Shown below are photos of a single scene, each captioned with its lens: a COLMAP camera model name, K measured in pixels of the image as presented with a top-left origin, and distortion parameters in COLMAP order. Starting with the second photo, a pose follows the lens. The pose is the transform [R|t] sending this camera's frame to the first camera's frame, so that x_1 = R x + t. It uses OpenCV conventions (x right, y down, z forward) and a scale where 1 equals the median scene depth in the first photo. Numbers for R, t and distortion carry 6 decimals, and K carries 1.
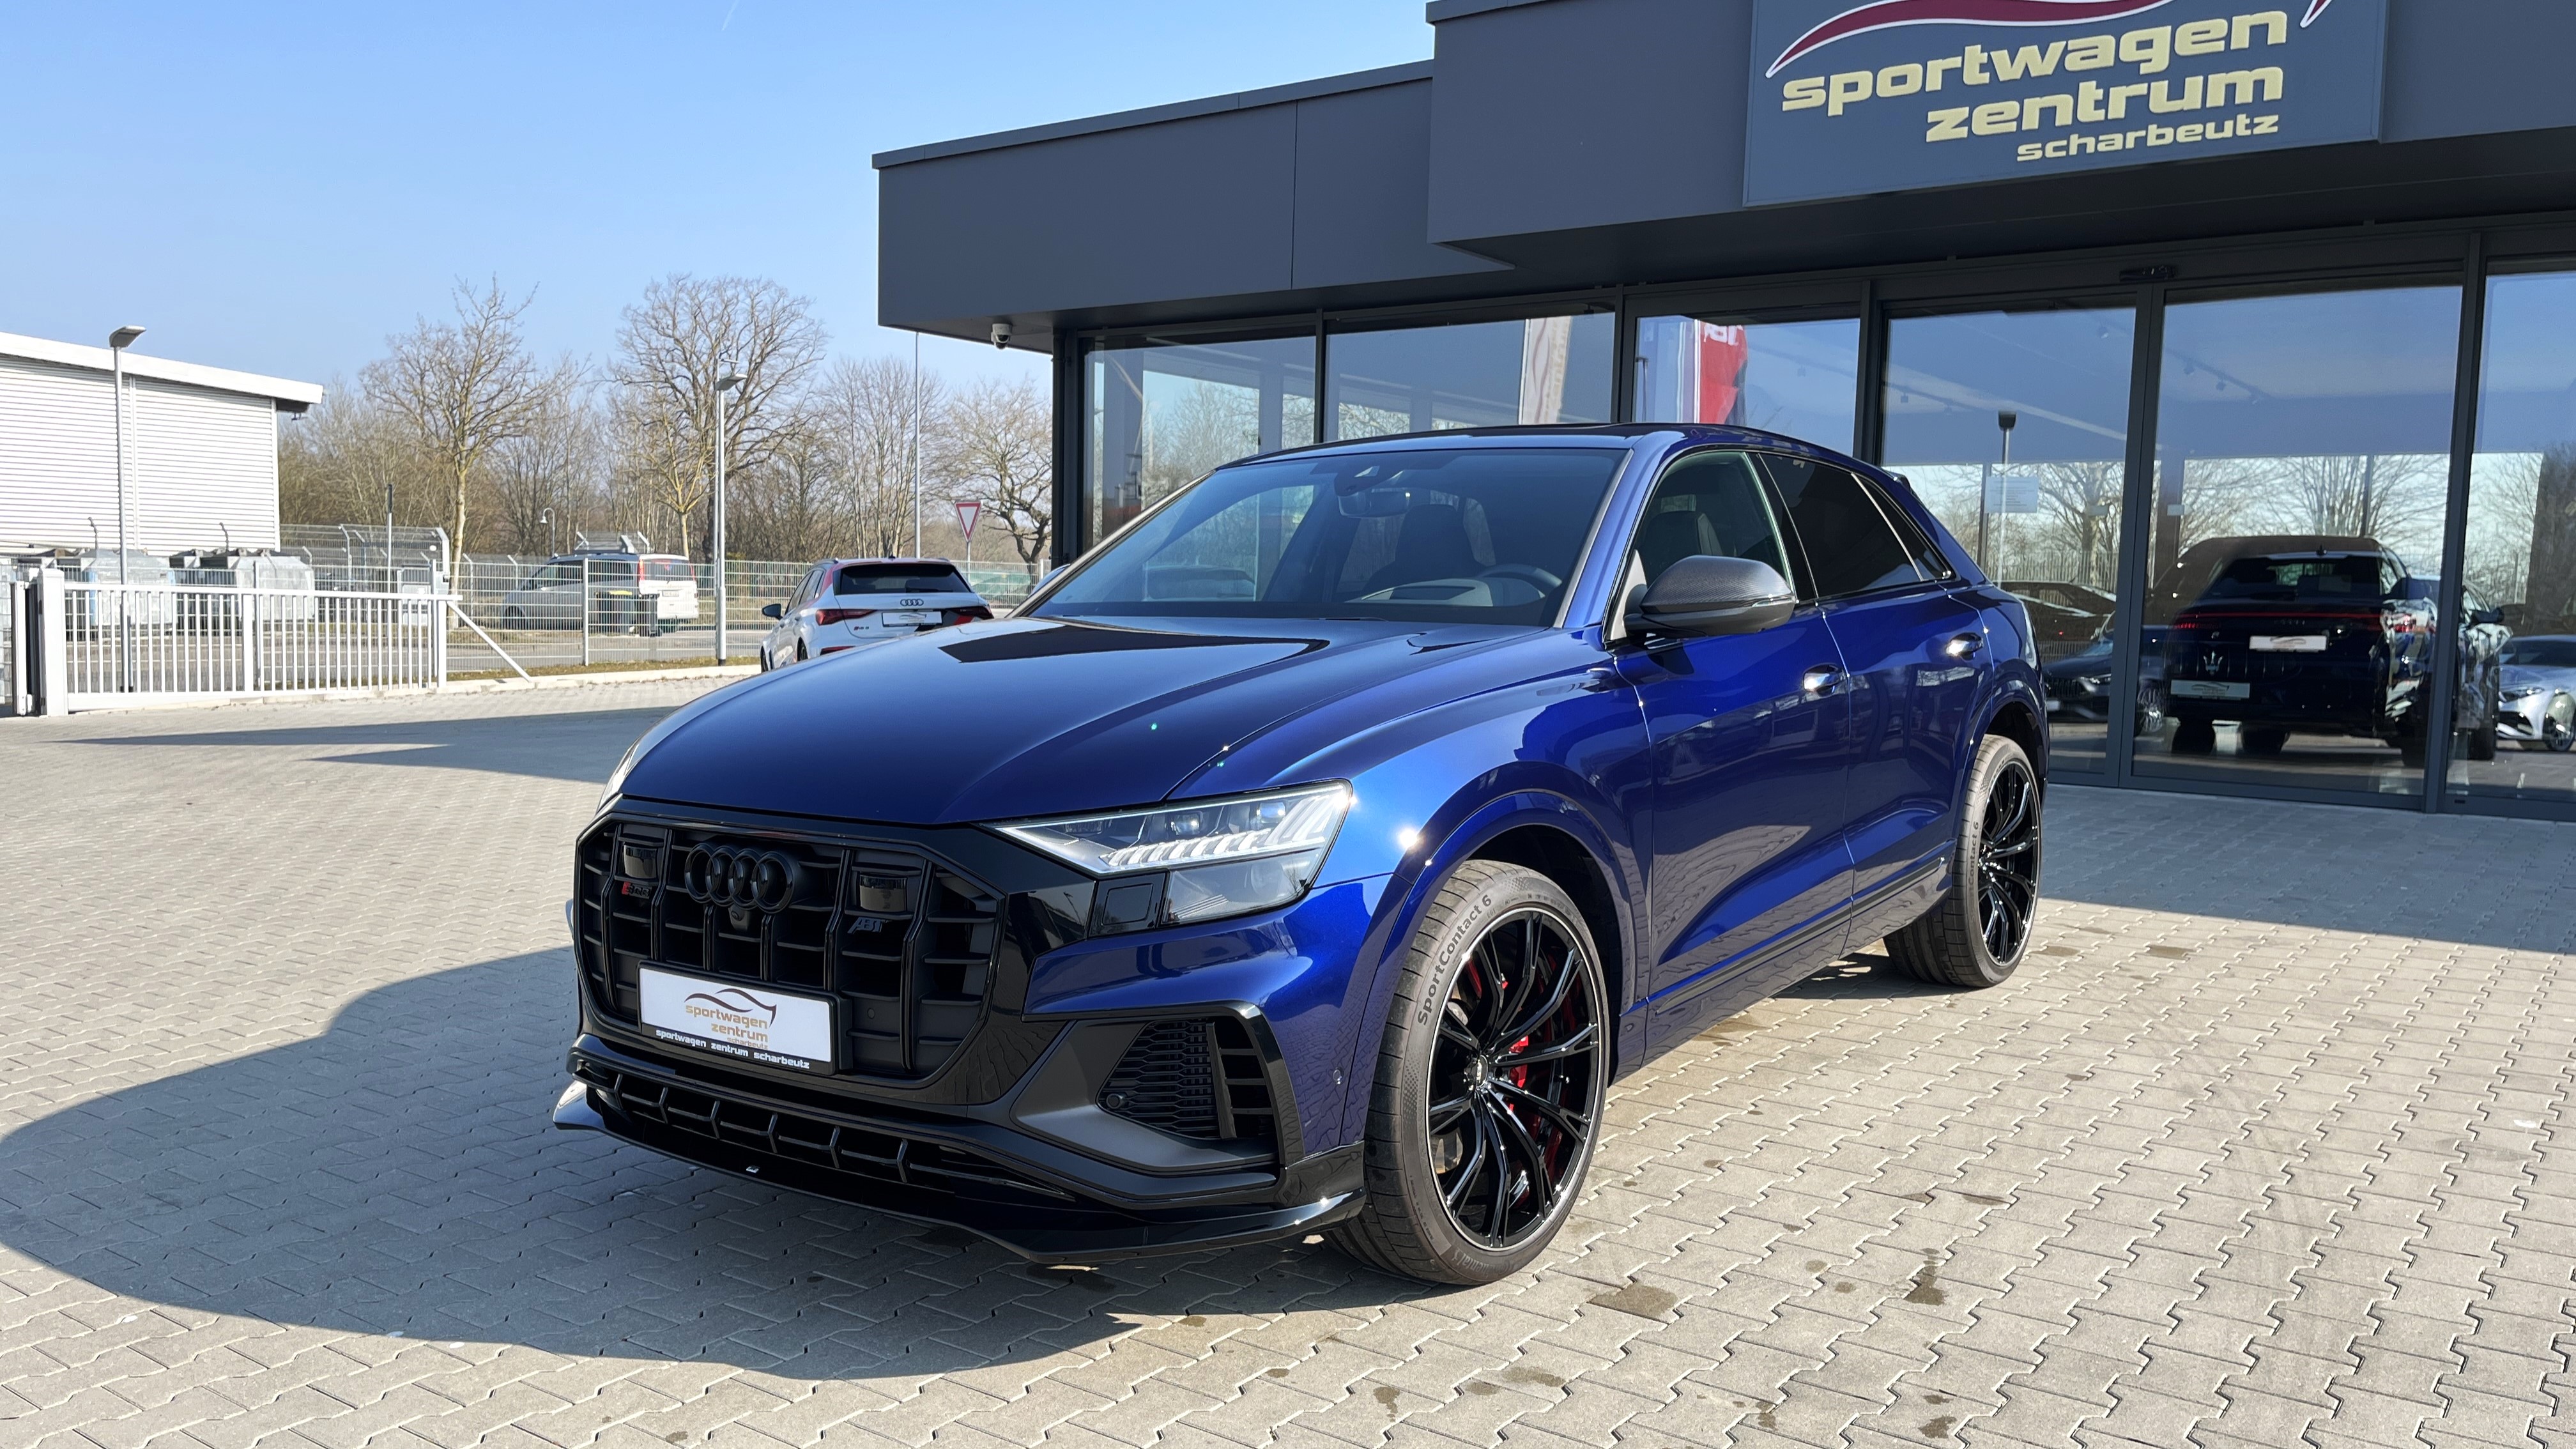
lens RADIAL K [[1963.3, 0, 1309.4], [0, 1963.3, 719.0], [0, 0, 1]] dist [0.066345, -0.091694]
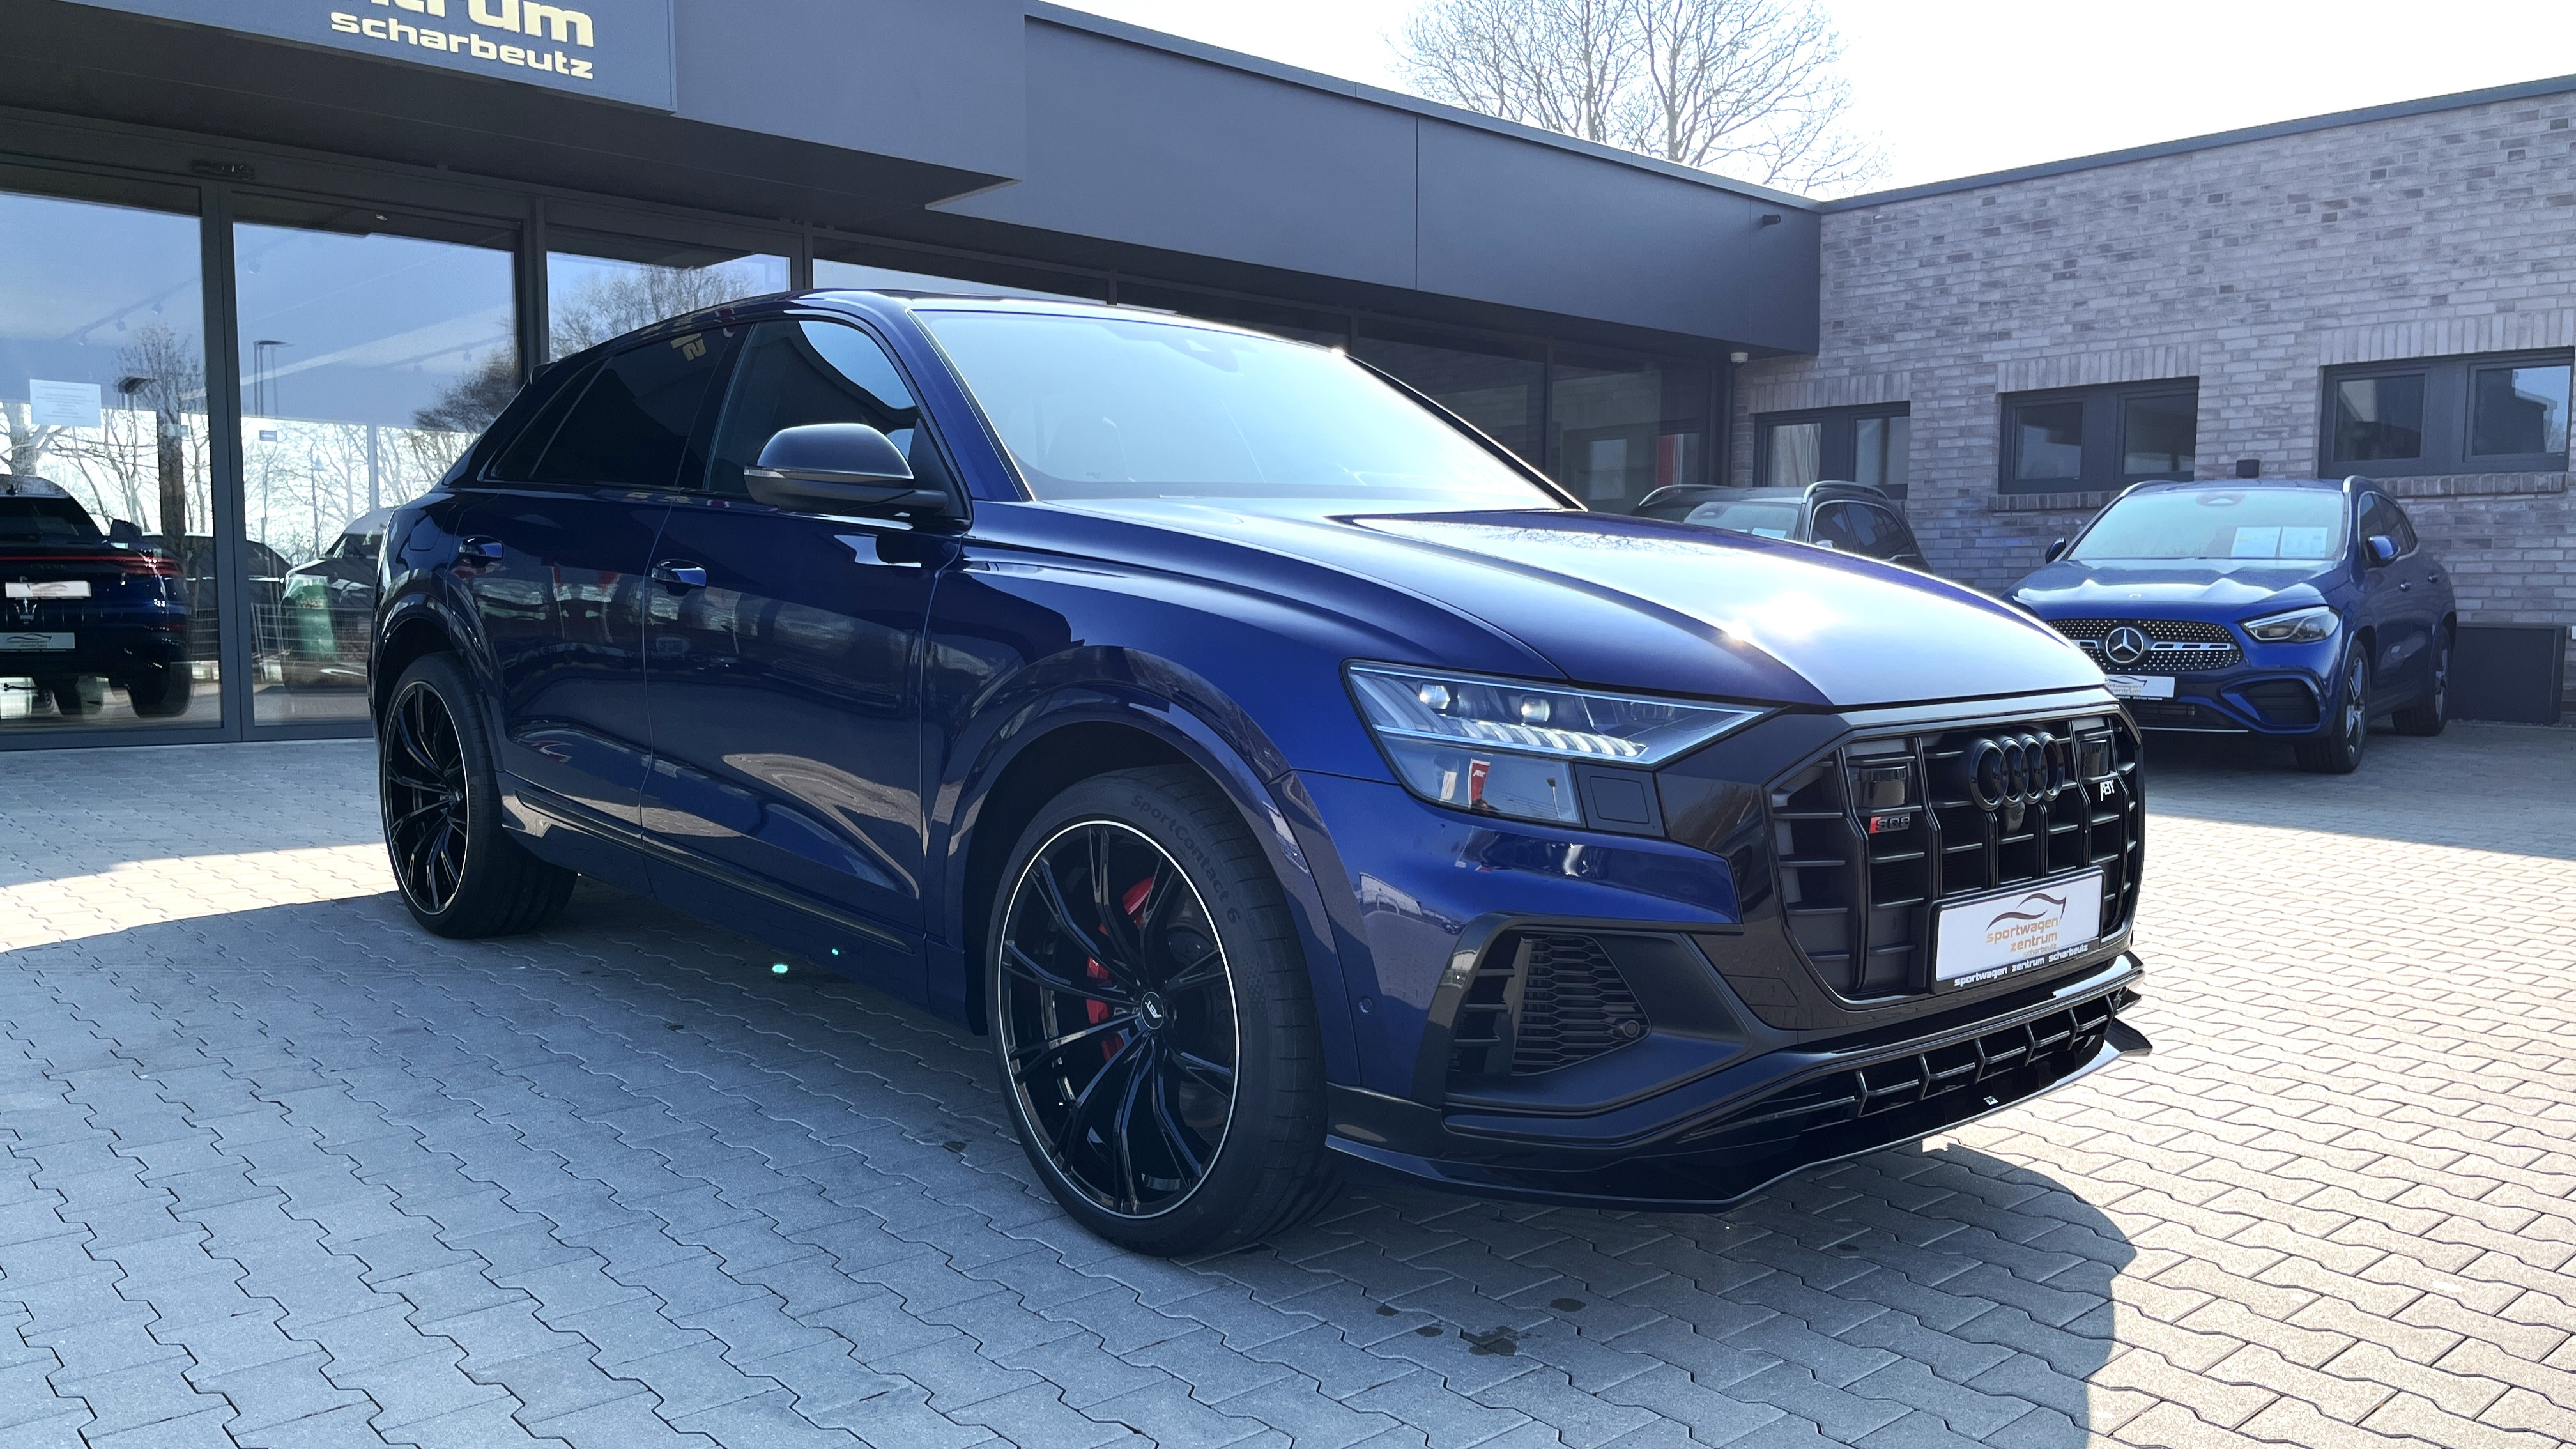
lens RADIAL K [[1963.3, 0, 1287.9], [0, 1963.3, 717.0], [0, 0, 1]] dist [0.066345, -0.091694]
pose [[0.201368, -0.075382, 0.976611, -0.461706], [0.060654, 0.996081, 0.064378, -0.007529], [-0.977636, 0.046271, 0.205151, 0.432071]]
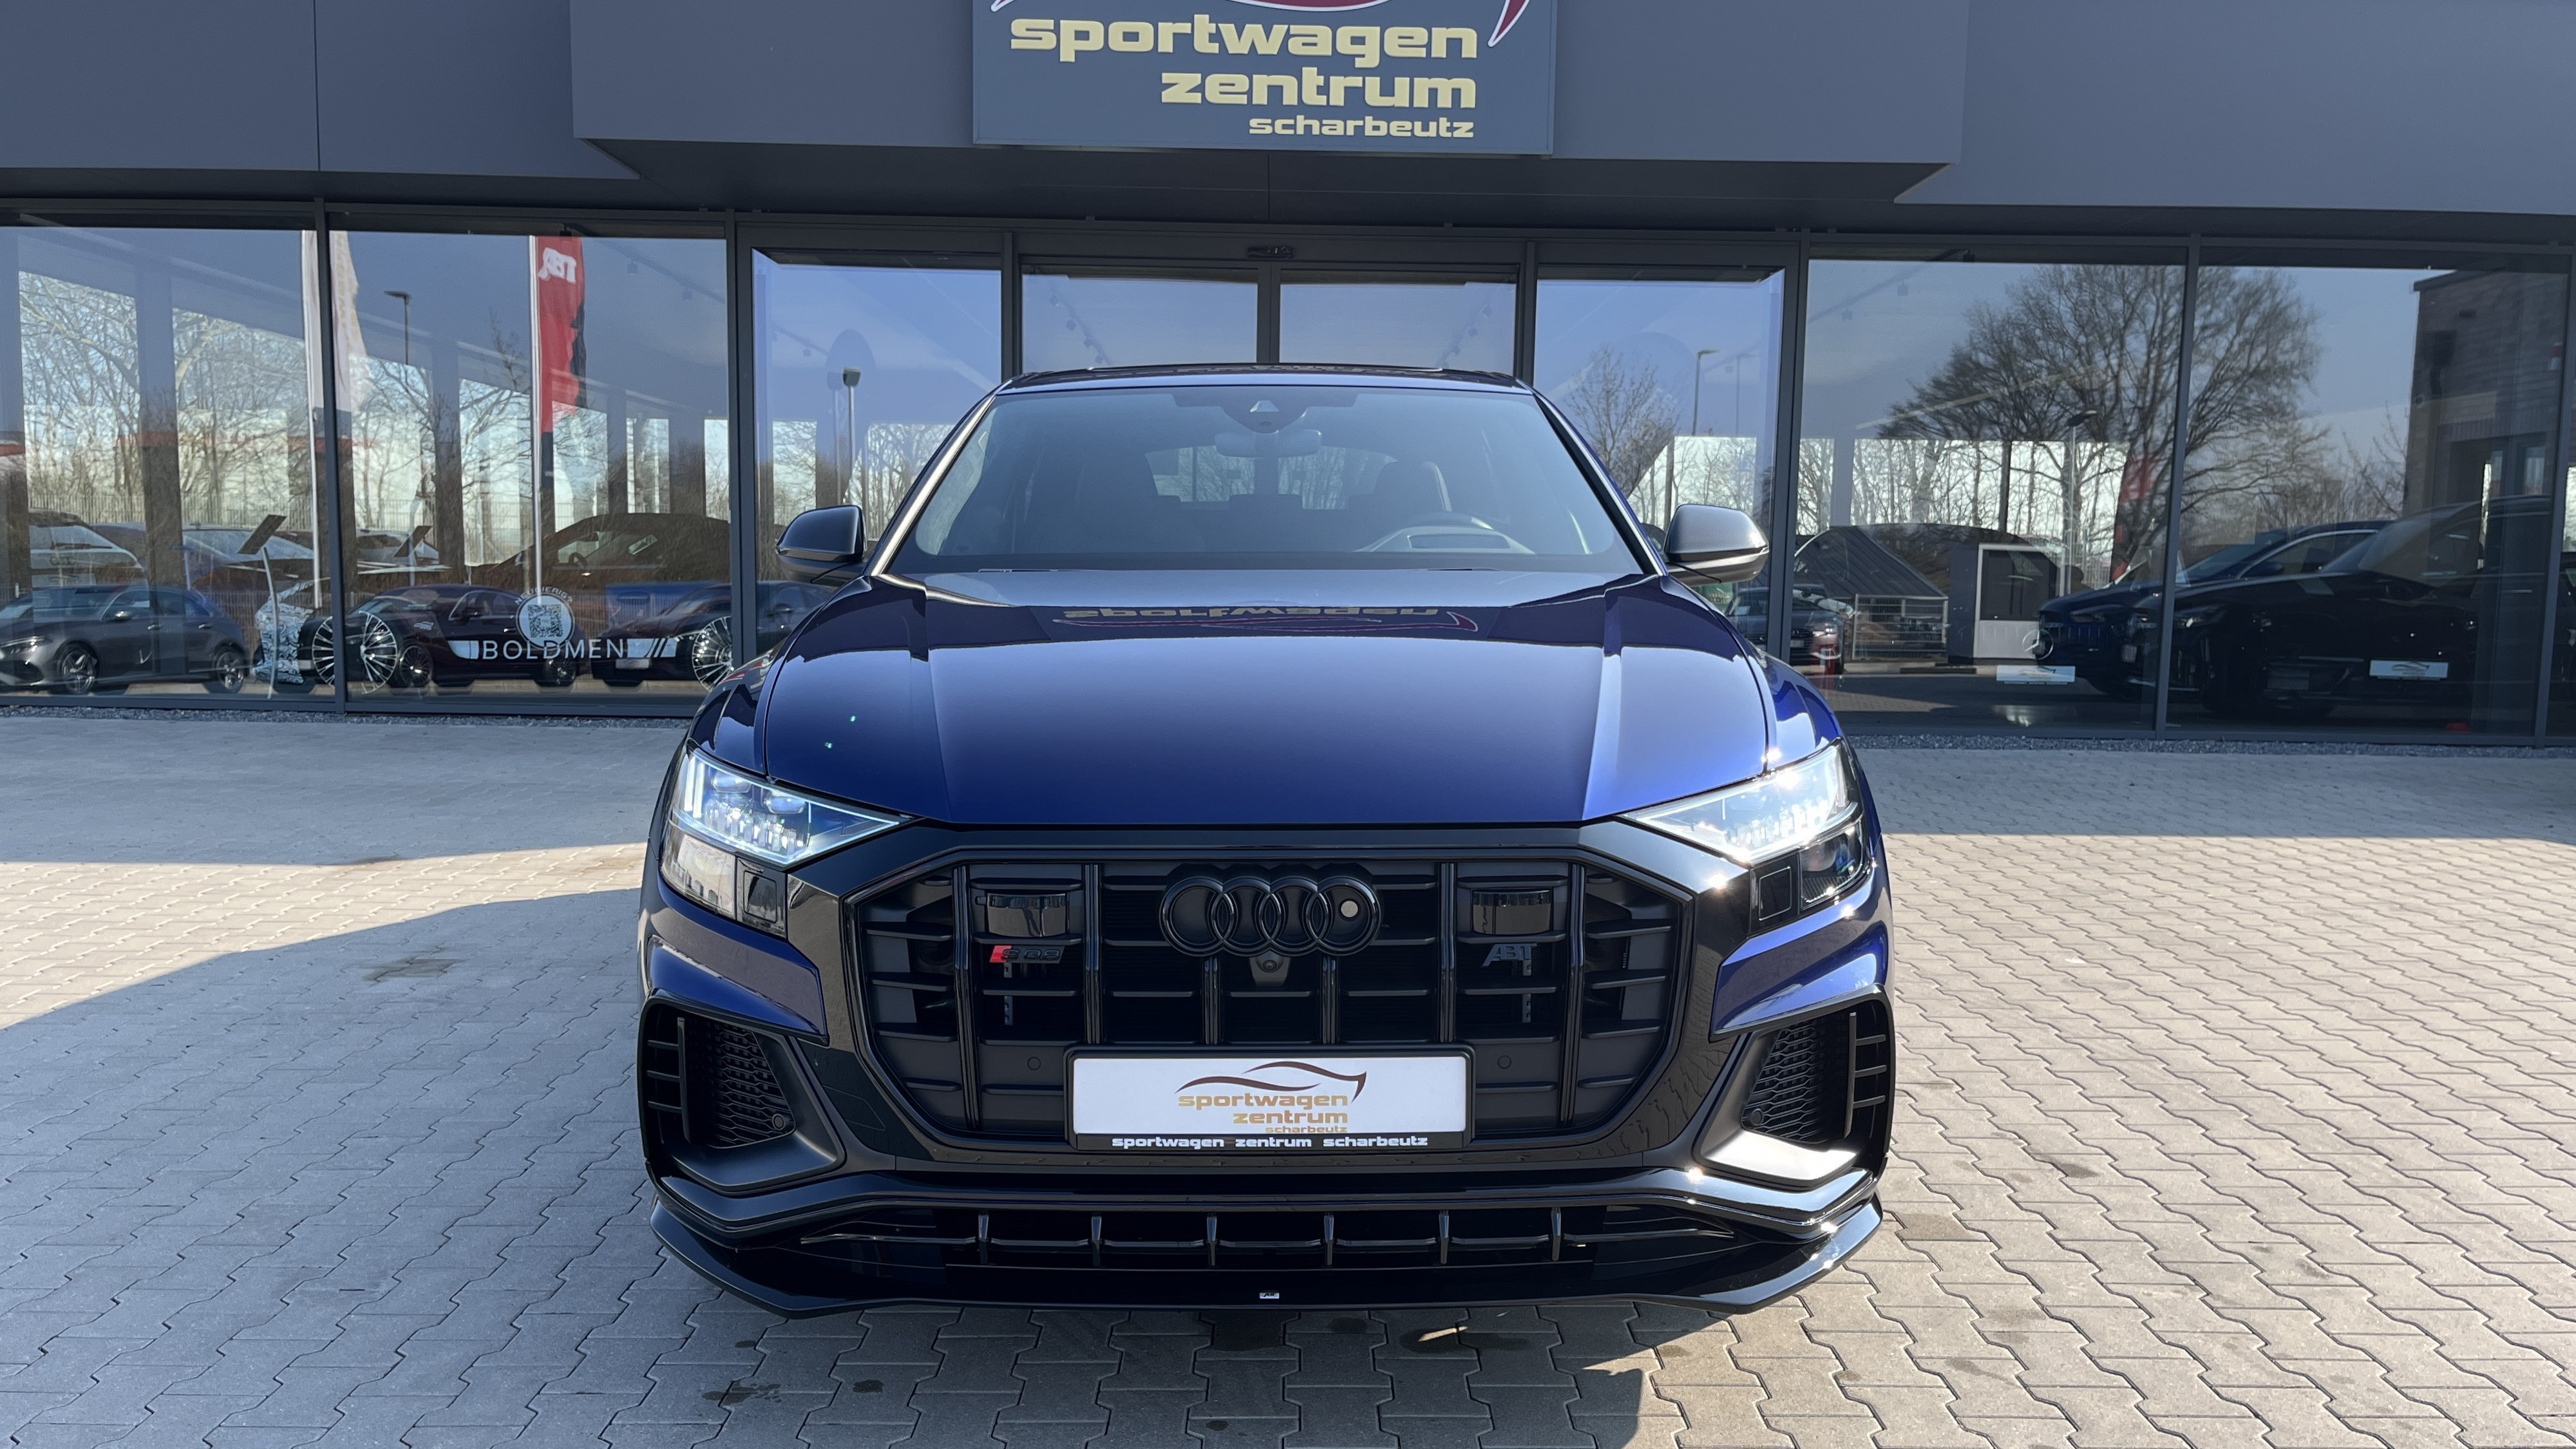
lens RADIAL K [[1963.3, 0, 1301.5], [0, 1963.3, 732.9], [0, 0, 1]] dist [0.066345, -0.091694]
pose [[0.798817, -0.058741, 0.598699, -0.276407], [0.041315, 0.998228, 0.042815, -0.008168], [-0.600154, -0.009466, 0.799829, 0.148711]]
